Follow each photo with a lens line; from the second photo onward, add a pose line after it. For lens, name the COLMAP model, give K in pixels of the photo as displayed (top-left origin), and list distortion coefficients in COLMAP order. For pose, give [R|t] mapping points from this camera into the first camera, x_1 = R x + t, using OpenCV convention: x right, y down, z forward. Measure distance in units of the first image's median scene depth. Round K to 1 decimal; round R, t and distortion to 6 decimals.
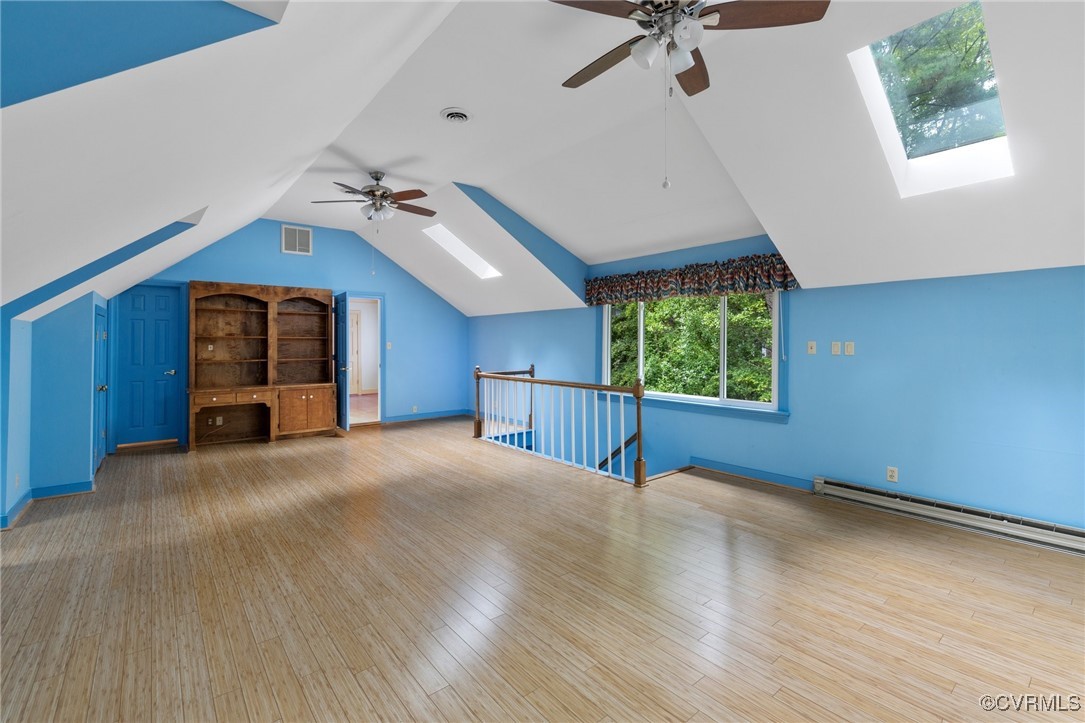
lens RADIAL K [[479.9, 0, 538.8], [0, 479.9, 355.5], [0, 0, 1]] dist [-0.001446, 0.000154]
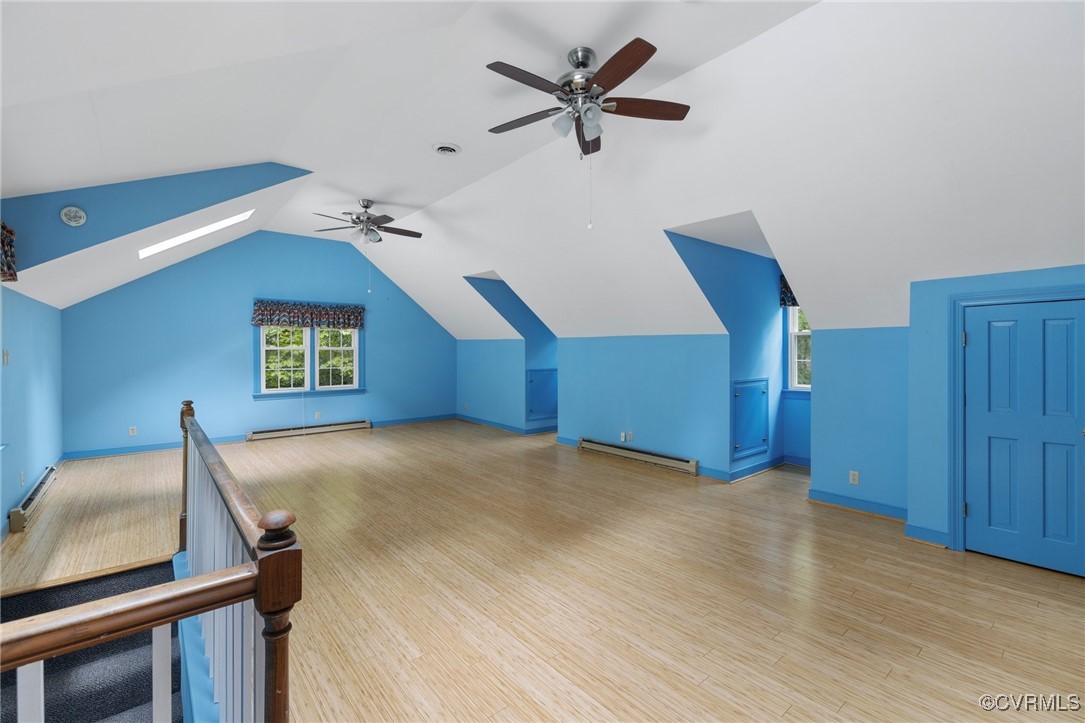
lens RADIAL K [[471.4, 0, 539.7], [0, 471.4, 351.8], [0, 0, 1]] dist [-0.002250, -0.000153]
pose [[-0.999887, -0.006921, -0.013322, -0.399363], [-0.007204, 0.999748, 0.021260, -0.046349], [0.013172, 0.021353, -0.999685, 2.244531]]
